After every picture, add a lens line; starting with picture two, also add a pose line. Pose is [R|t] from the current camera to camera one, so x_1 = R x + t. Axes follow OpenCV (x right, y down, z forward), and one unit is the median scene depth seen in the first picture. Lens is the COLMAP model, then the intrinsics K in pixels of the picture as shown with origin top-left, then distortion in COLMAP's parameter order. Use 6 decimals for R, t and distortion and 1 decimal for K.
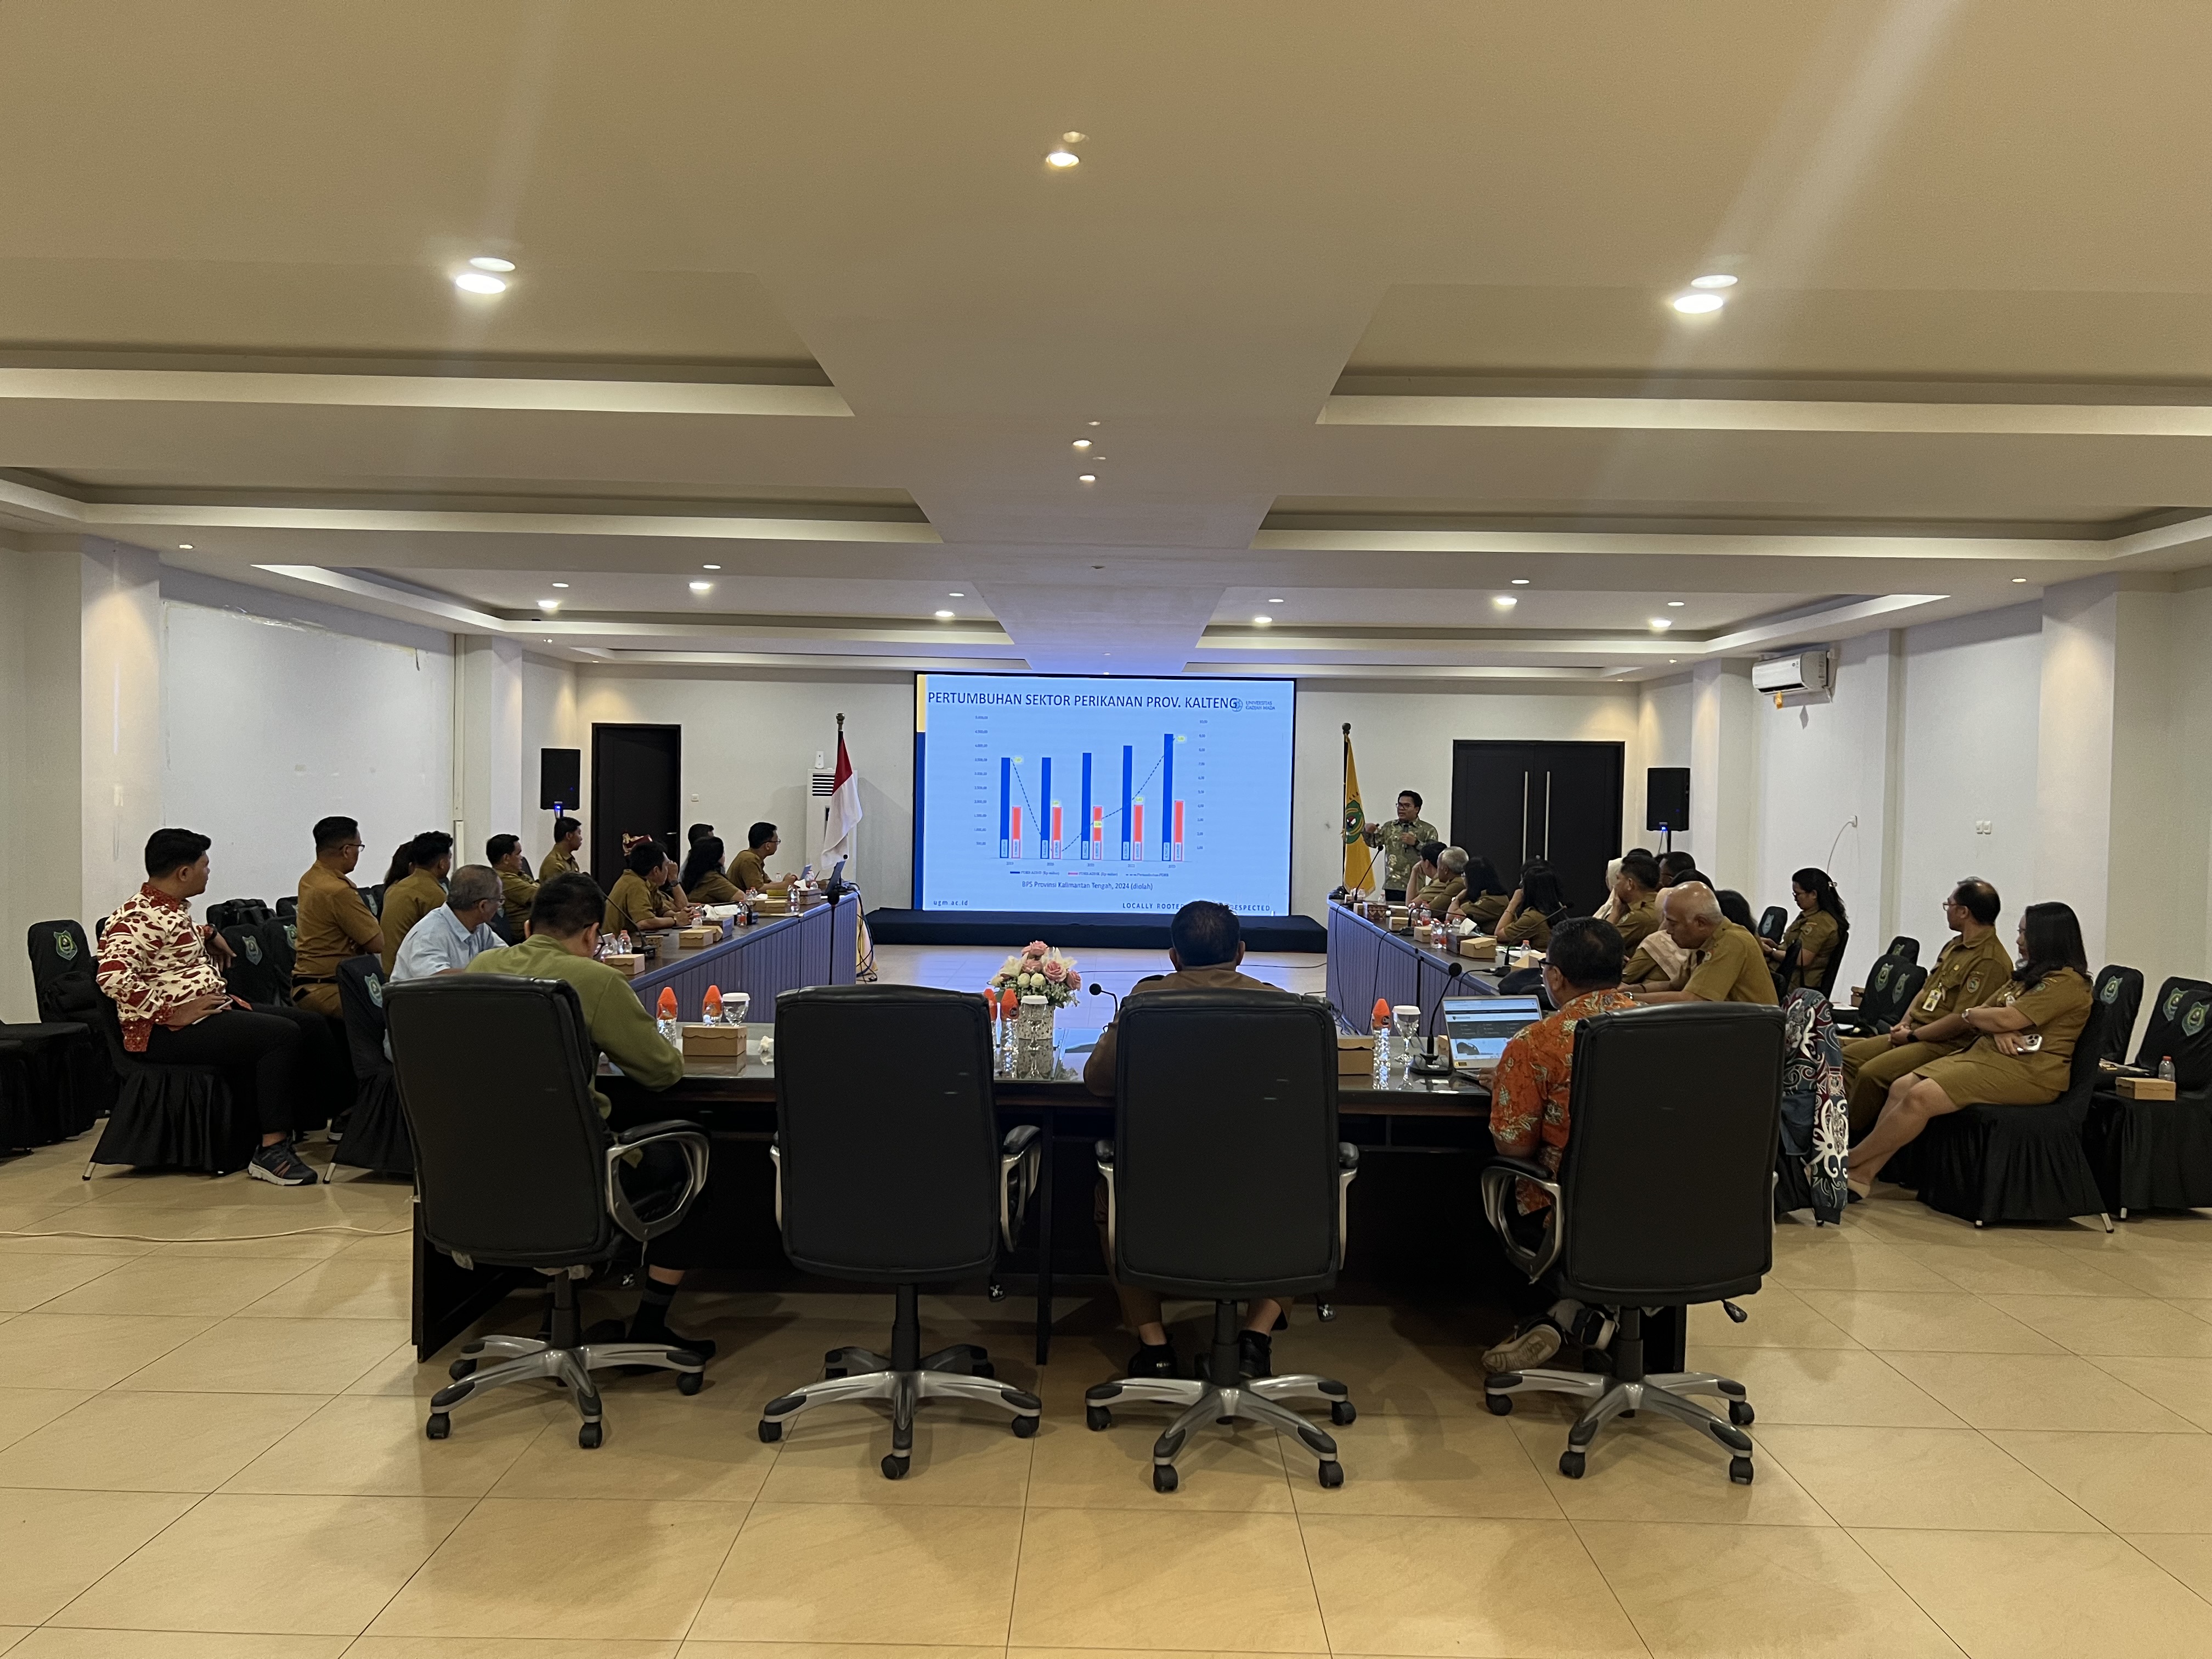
lens RADIAL K [[1723.6, 0, 1106.0], [0, 1723.6, 829.5], [0, 0, 1]] dist [0.102354, 0.000379]
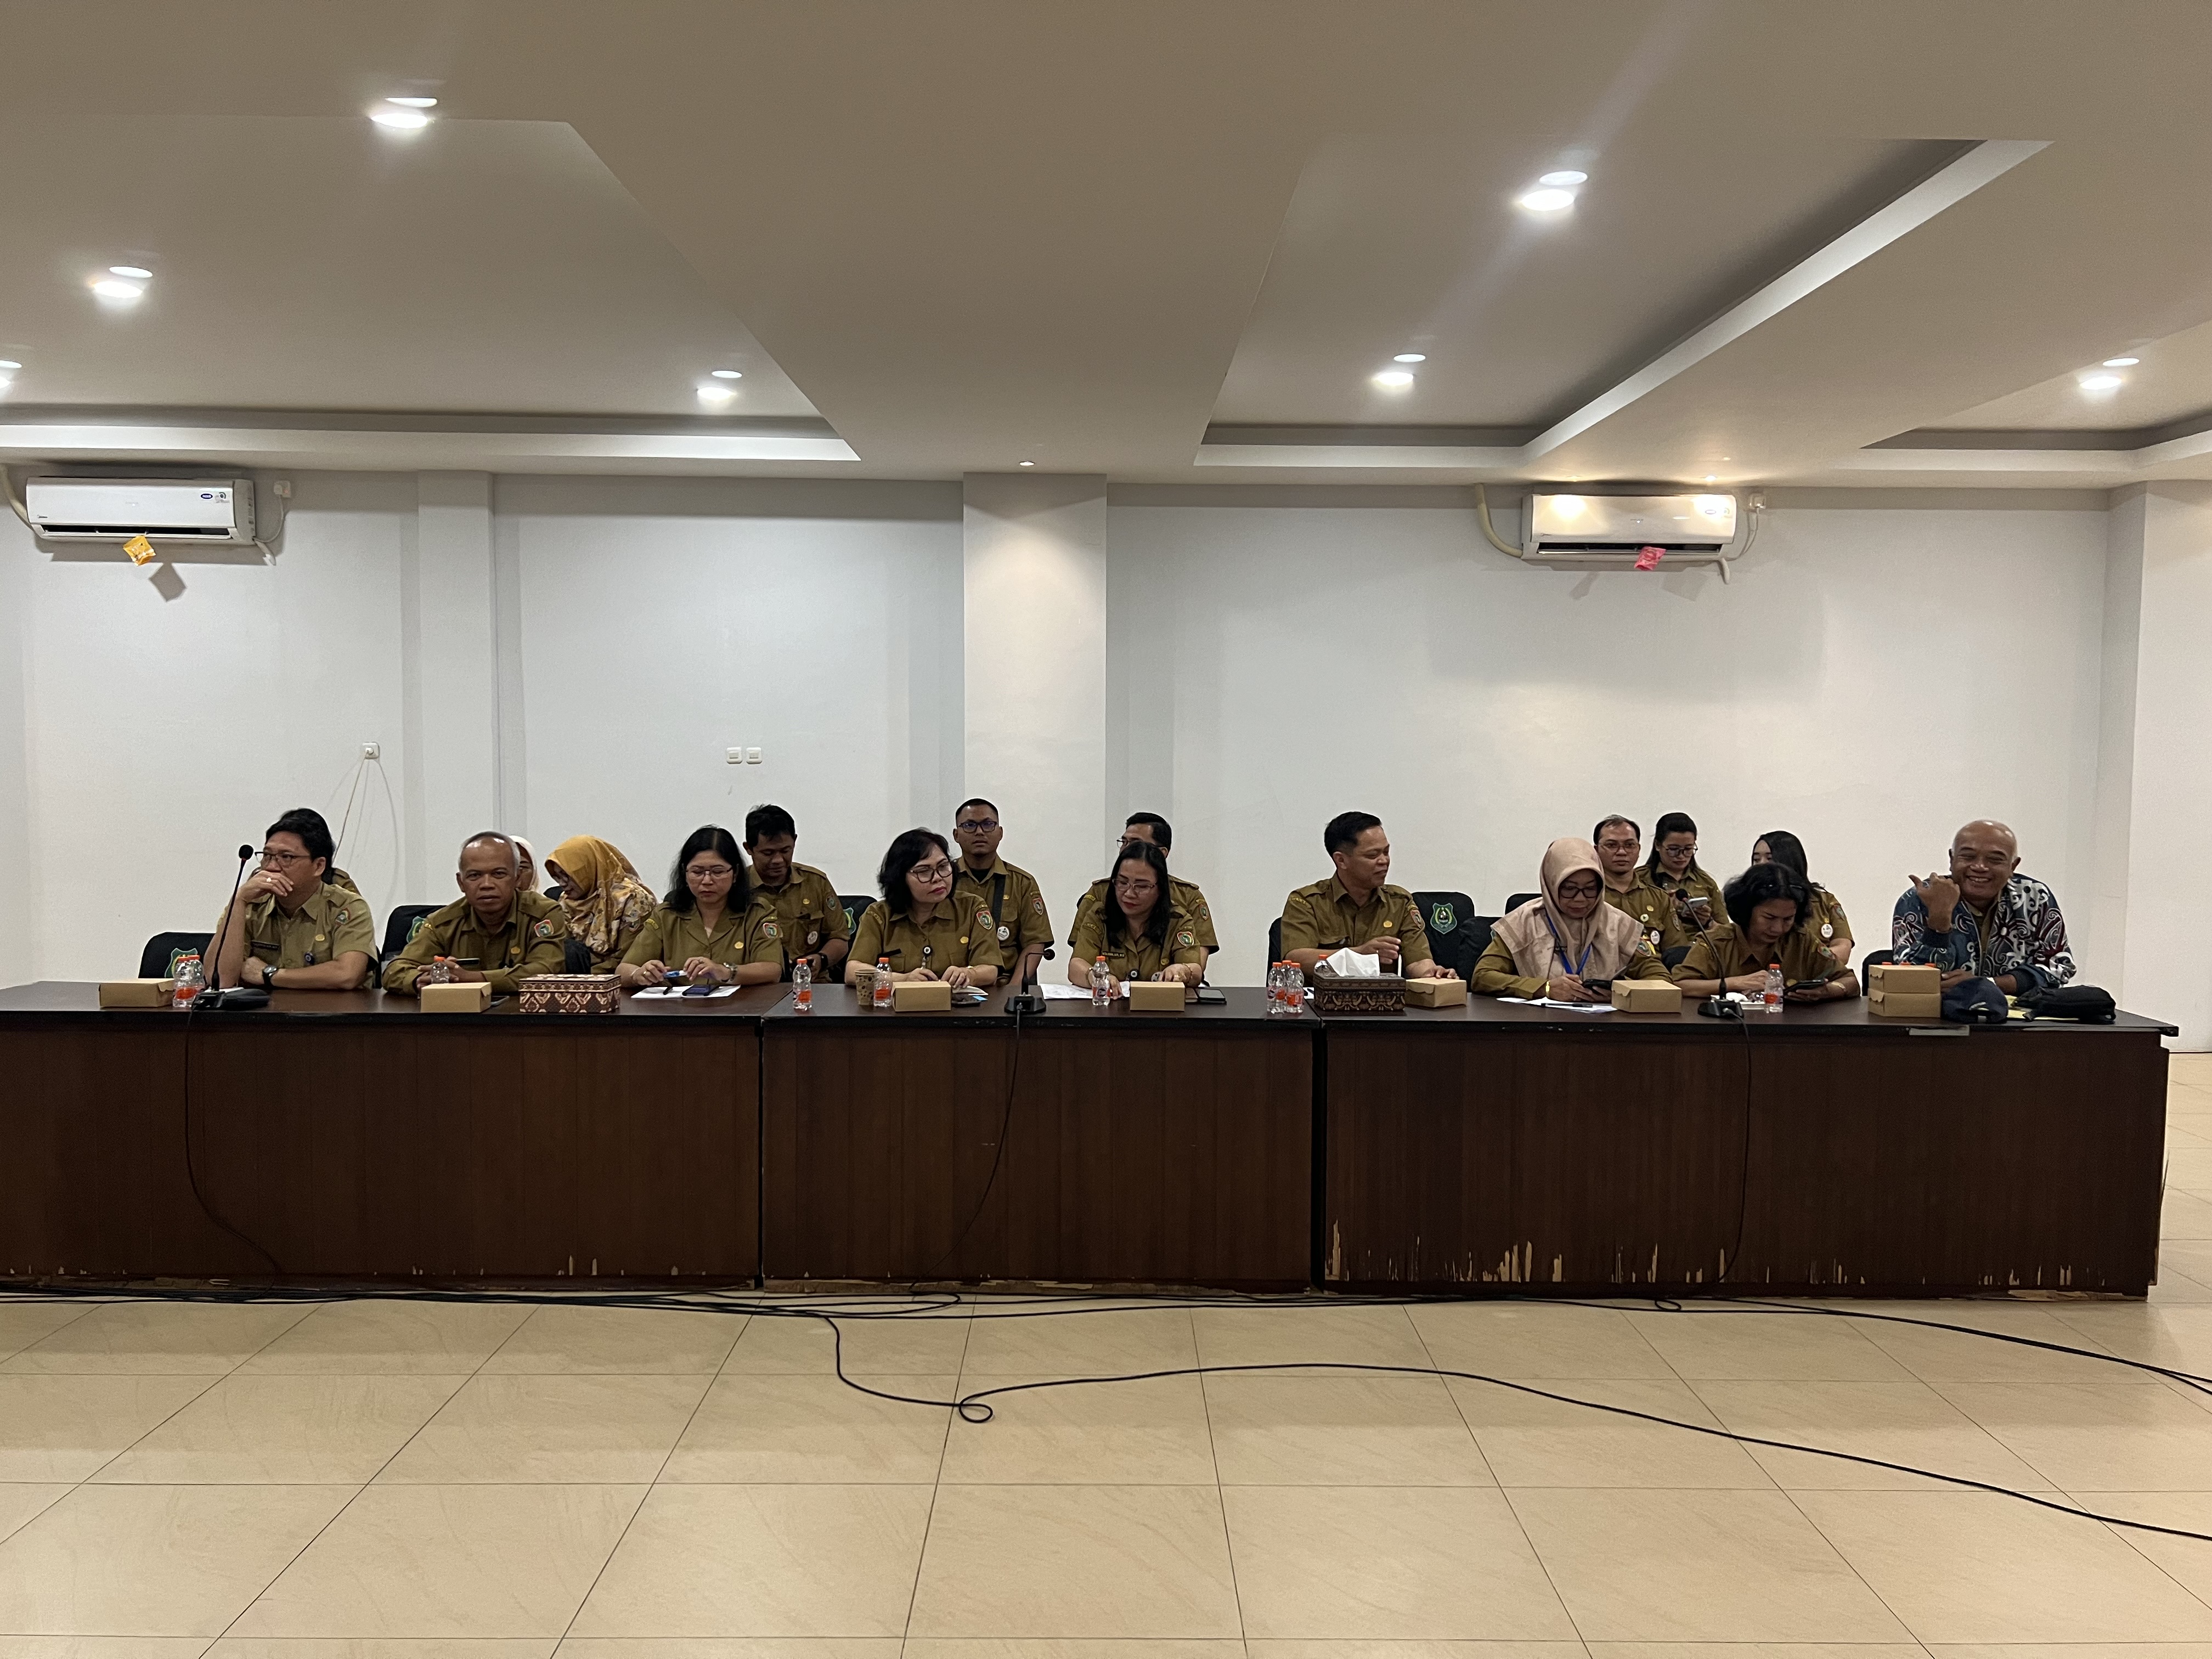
lens RADIAL K [[1639.0, 0, 1117.2], [0, 1639.0, 834.0], [0, 0, 1]] dist [0.091514, -0.097883]
pose [[-0.004995, -0.081591, 0.996653, -0.195183], [0.011981, 0.996589, 0.081646, -0.021653], [-0.999916, 0.012349, -0.004000, 0.705788]]
